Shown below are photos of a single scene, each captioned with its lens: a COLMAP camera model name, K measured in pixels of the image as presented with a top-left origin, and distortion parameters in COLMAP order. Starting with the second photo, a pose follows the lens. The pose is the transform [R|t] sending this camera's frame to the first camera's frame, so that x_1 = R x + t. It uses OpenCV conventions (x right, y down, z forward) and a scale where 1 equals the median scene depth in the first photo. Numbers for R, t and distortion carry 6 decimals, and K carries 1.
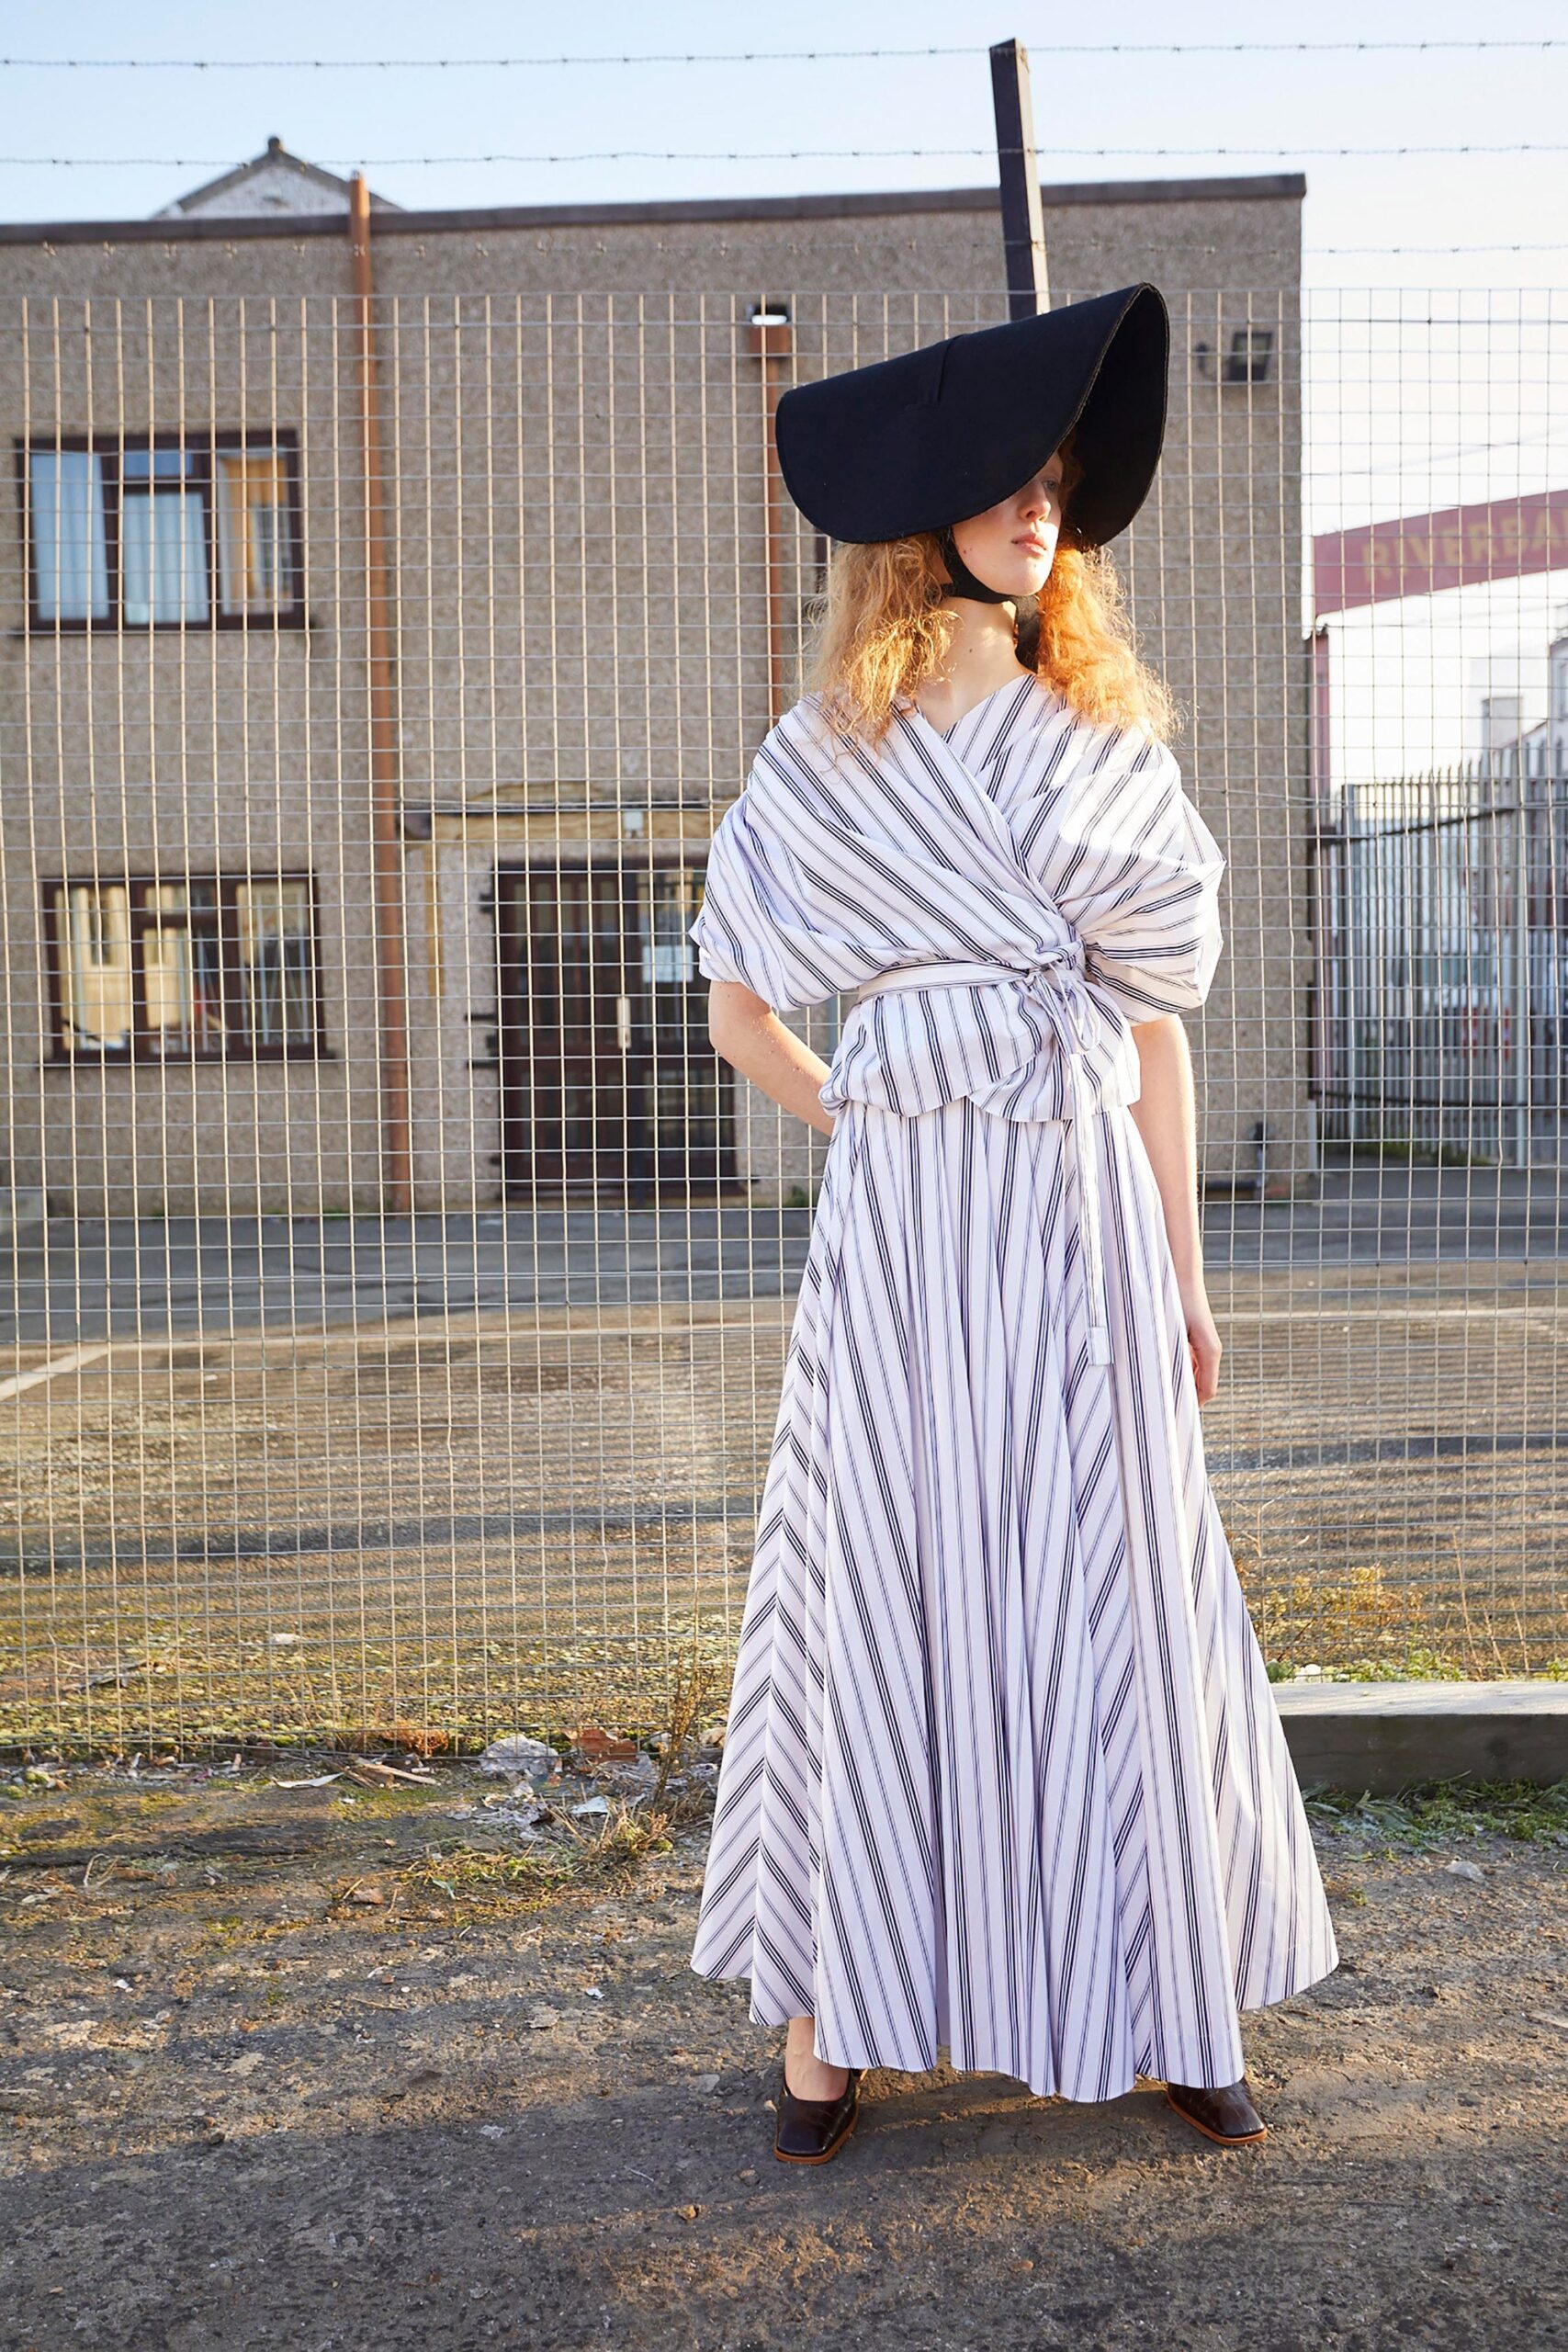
lens RADIAL K [[2345.7, 0, 780.4], [0, 2345.7, 1164.7], [0, 0, 1]] dist [-0.000530, 0.119819]
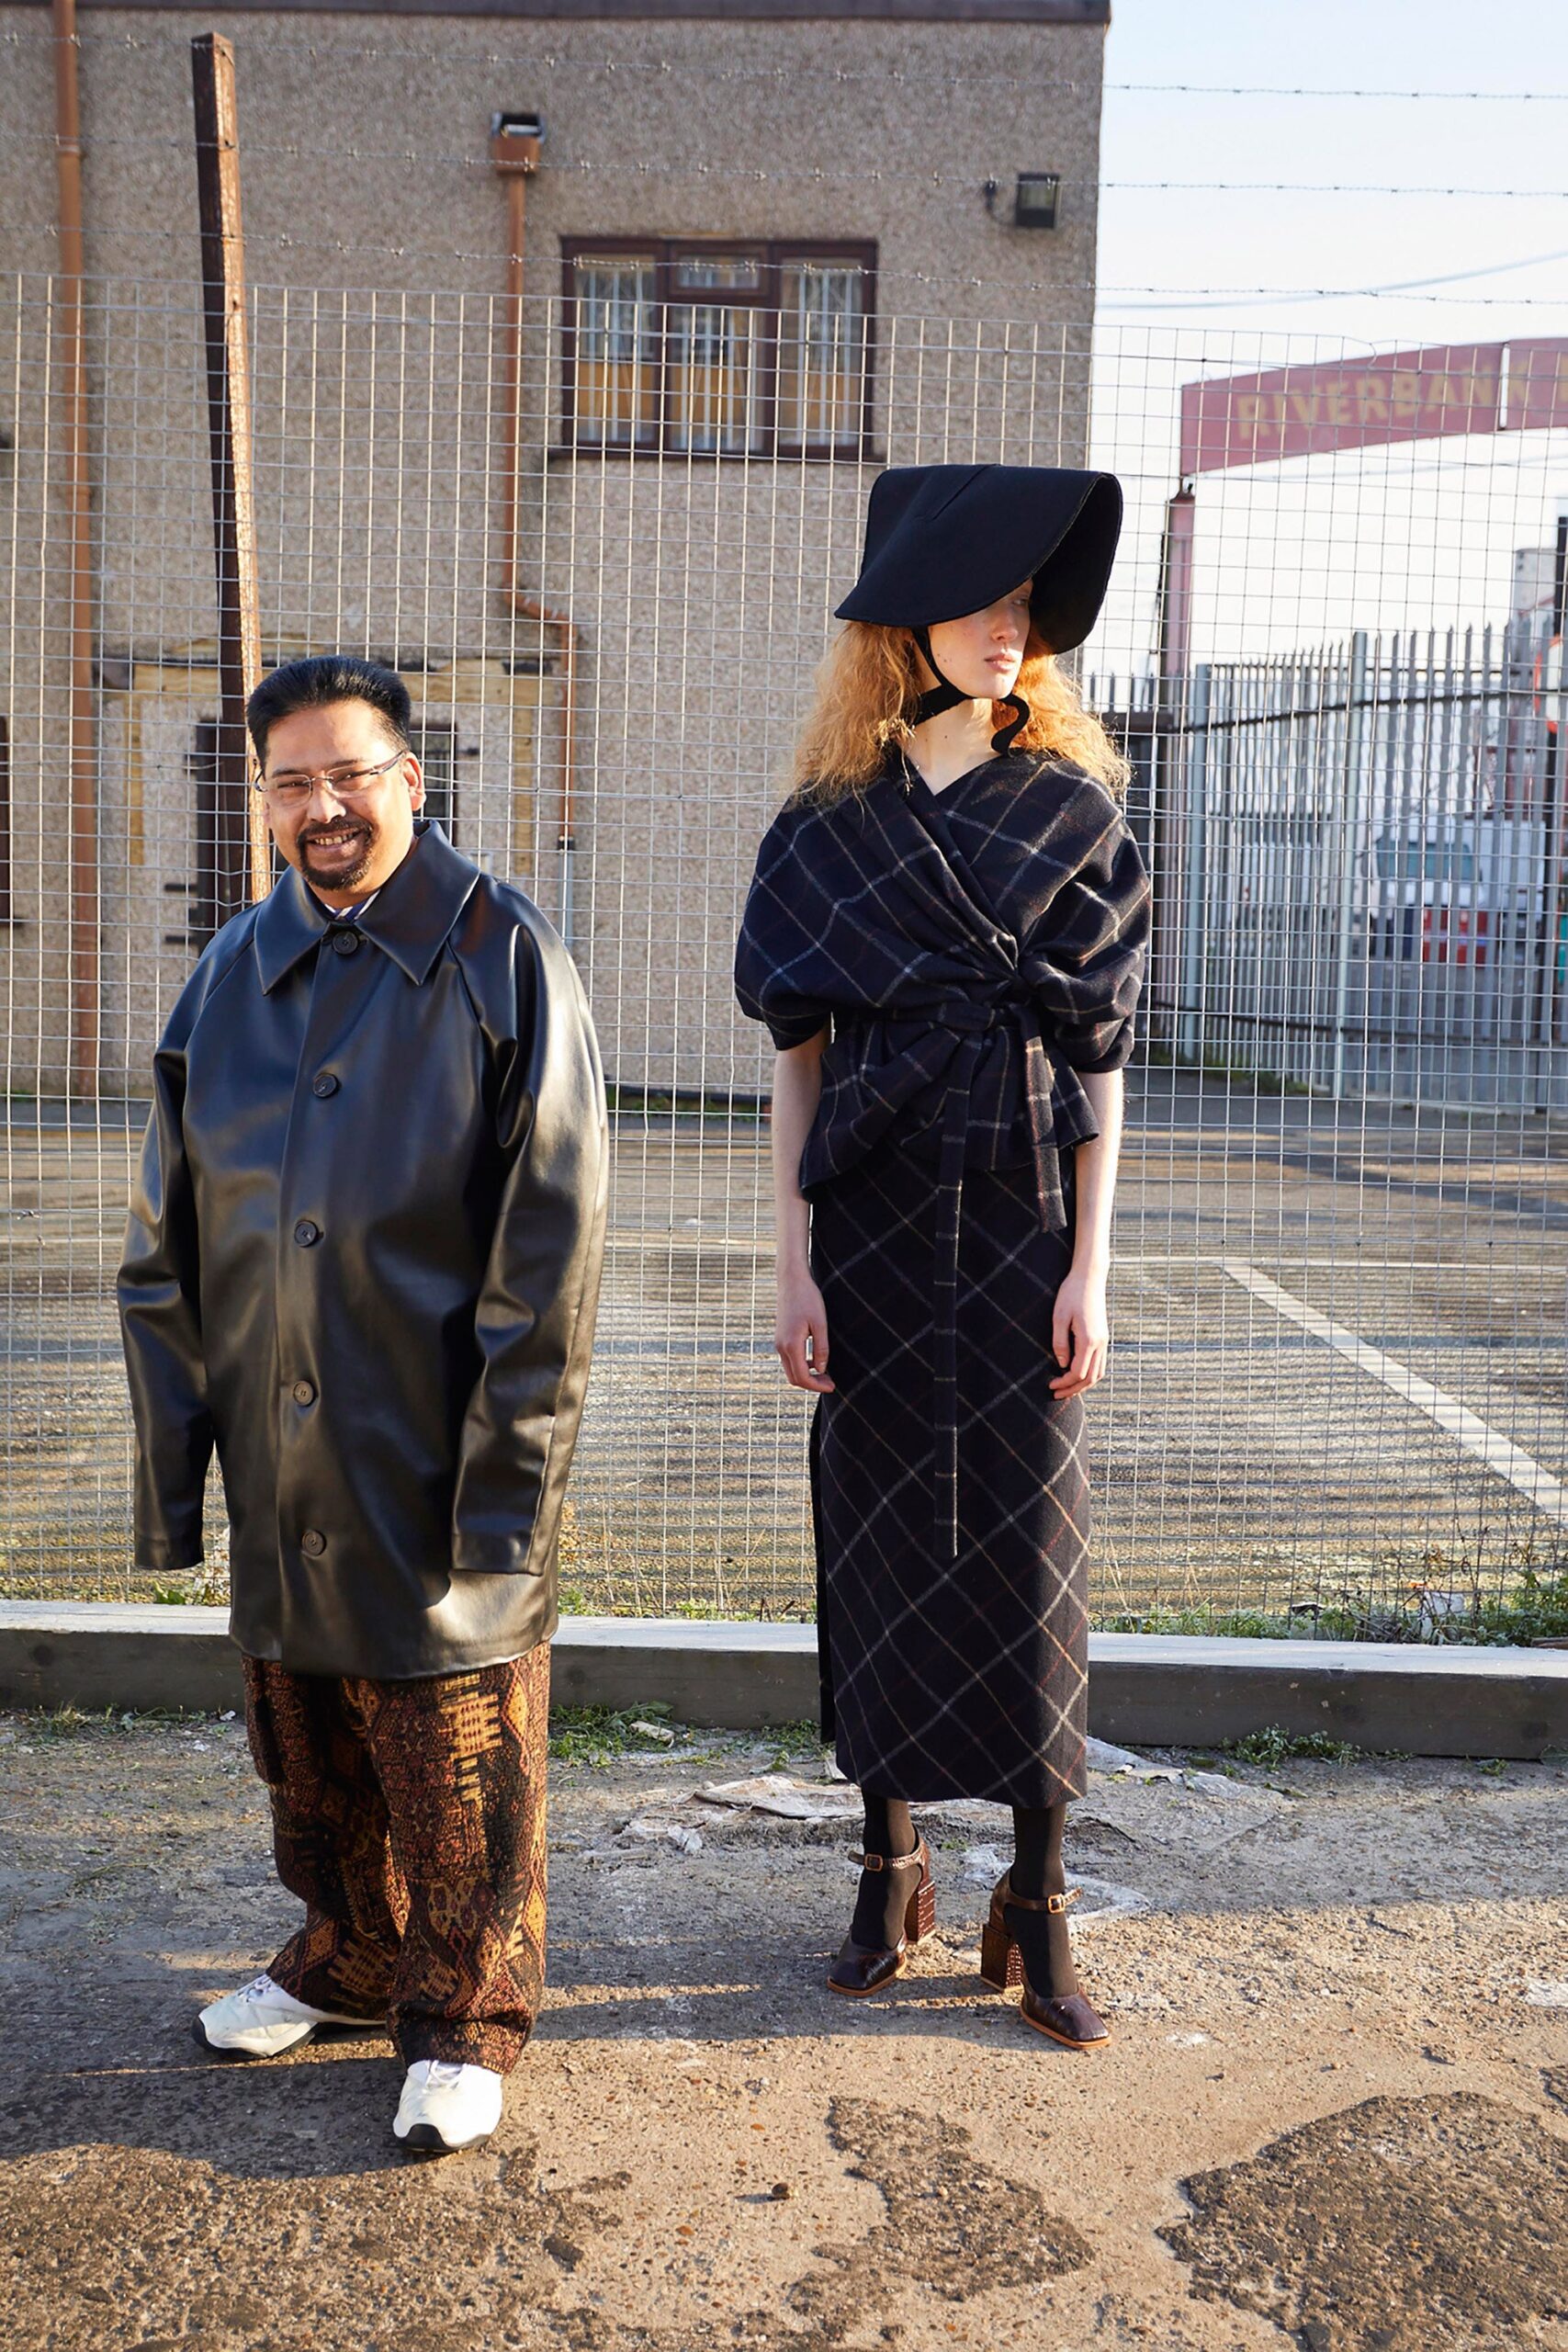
lens RADIAL K [[2678.6, 0, 784.0], [0, 2678.6, 1176.0], [0, 0, 1]] dist [0.001964, 0.157754]
pose [[0.998982, 0.041489, 0.017711, 0.216881], [-0.042317, 0.997889, 0.049264, -0.027904], [-0.015630, -0.049964, 0.998629, -0.132881]]
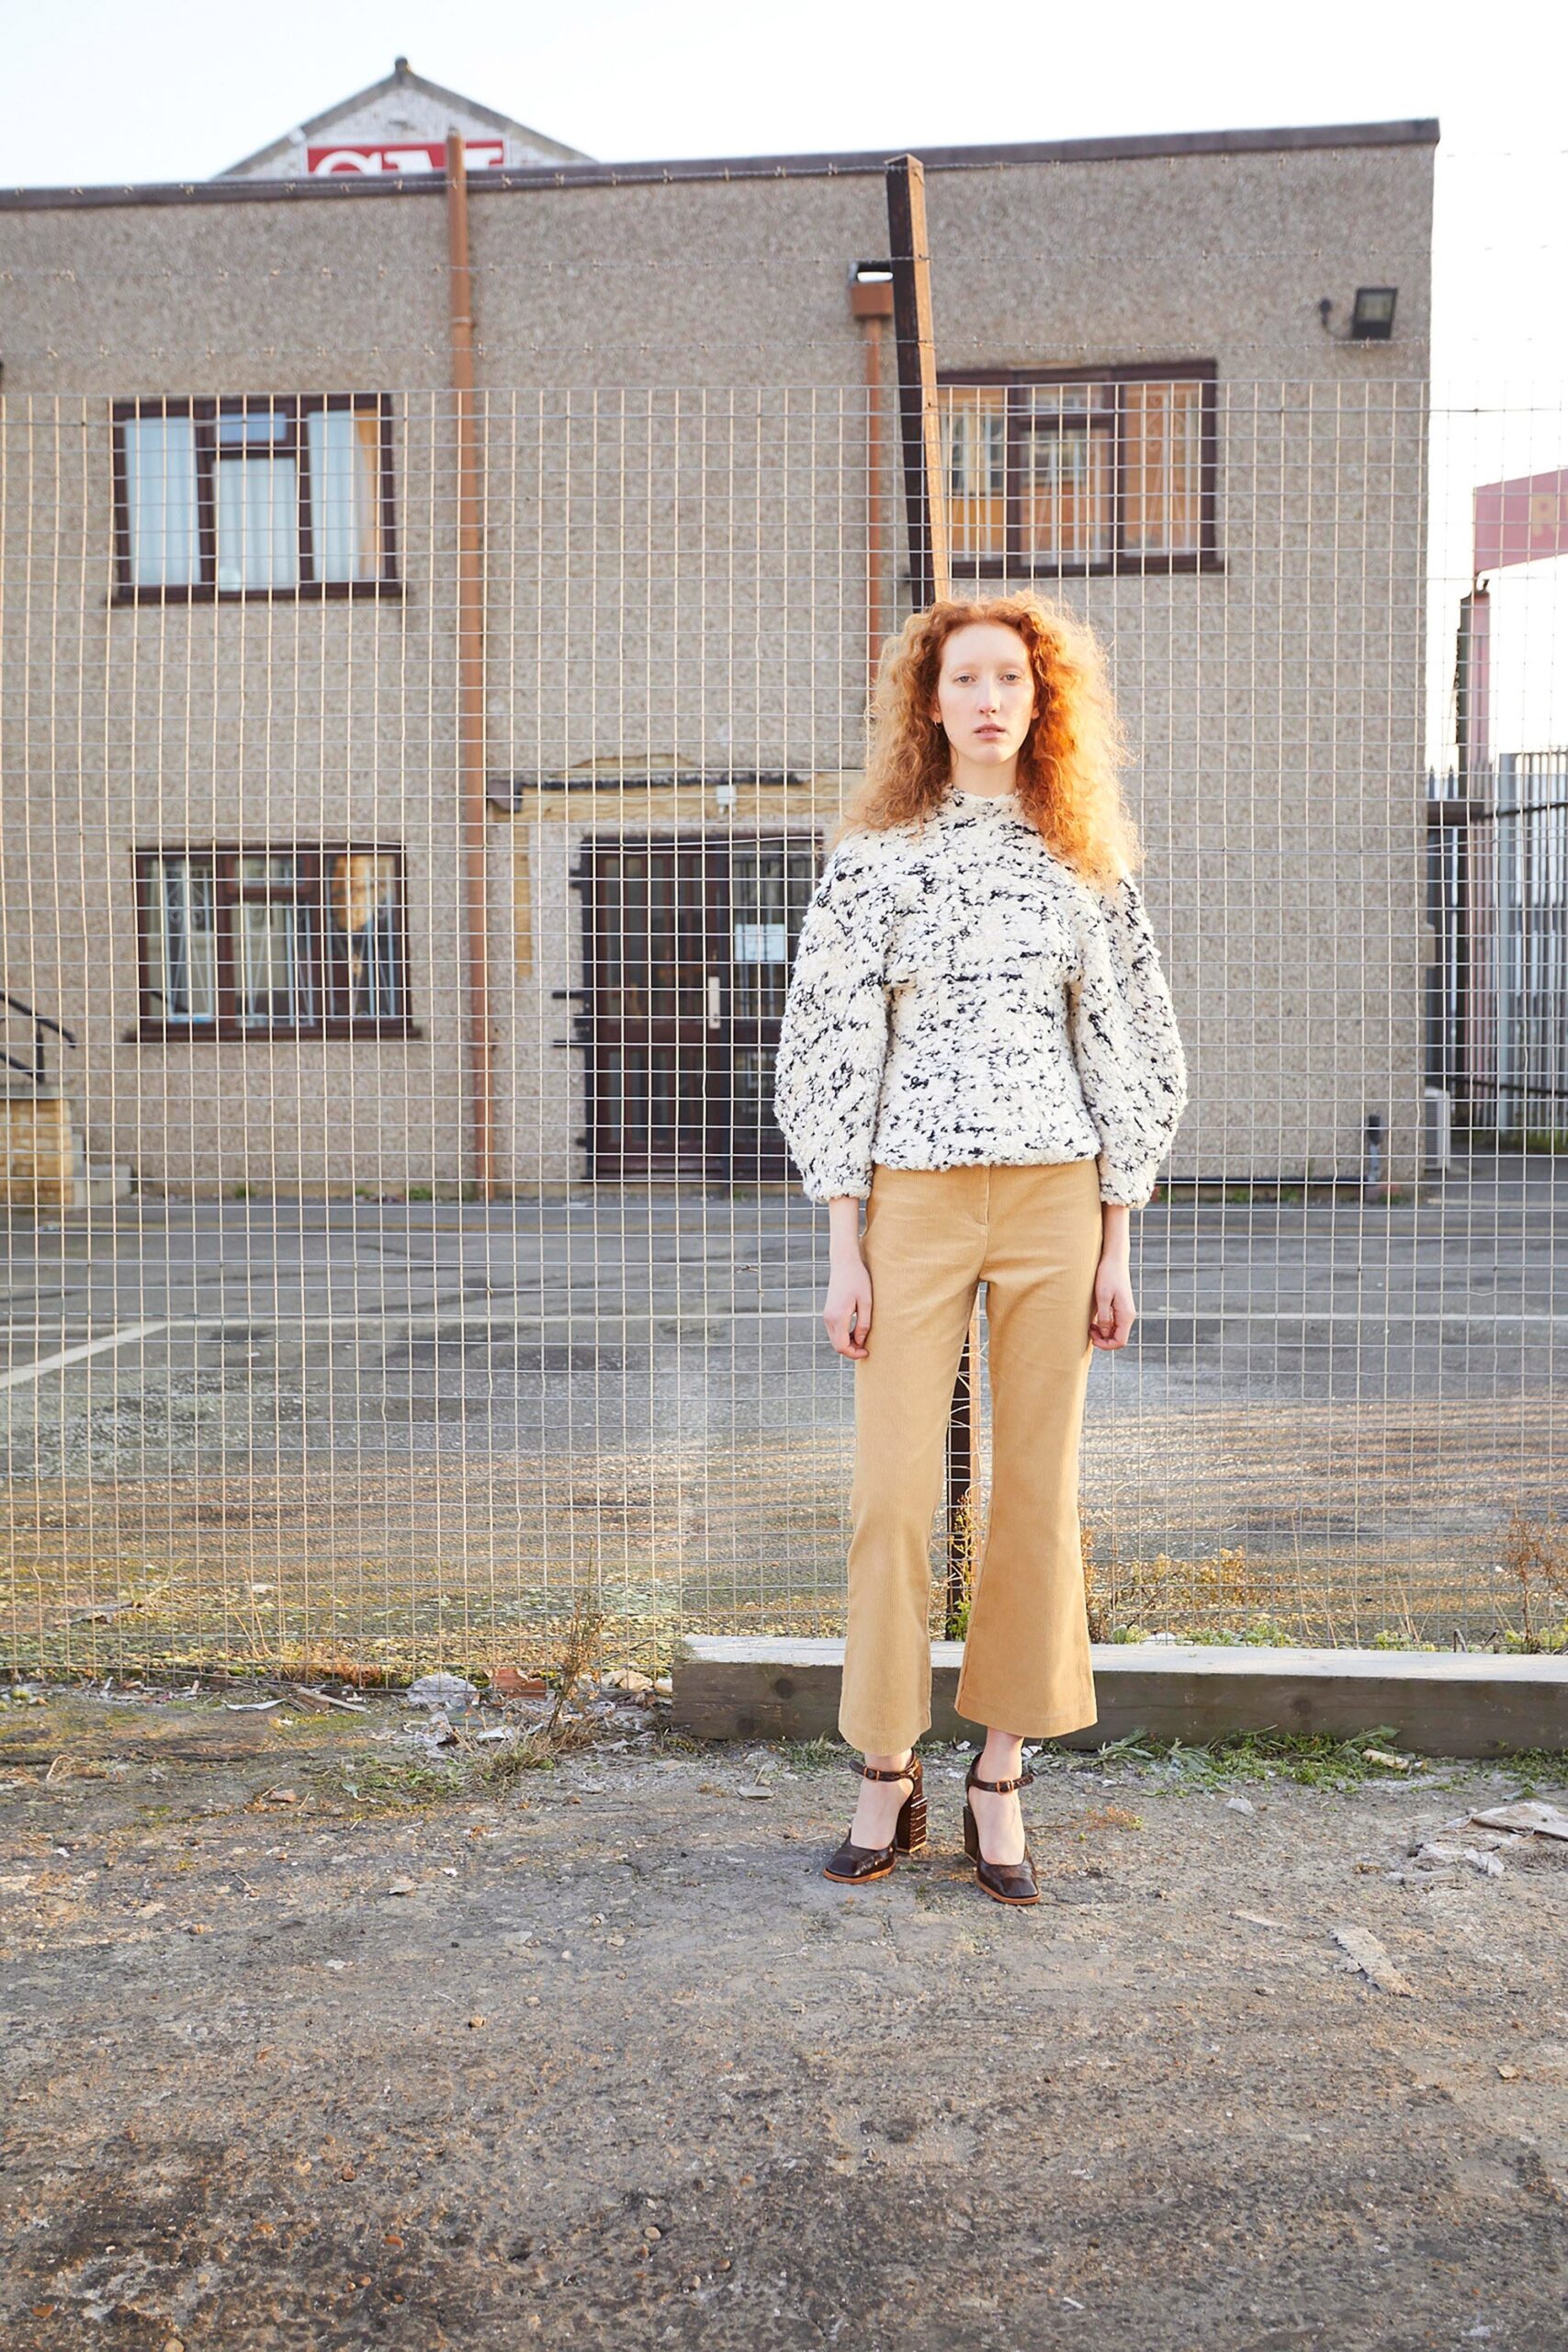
lens RADIAL K [[2547.2, 0, 782.2], [0, 2547.2, 1171.1], [0, 0, 1]] dist [0.016895, 0.123982]
pose [[0.997515, 0.016928, -0.068387, 0.081153], [-0.016122, 0.999794, 0.012328, -0.009350], [0.068582, -0.011194, 0.997583, -0.128985]]
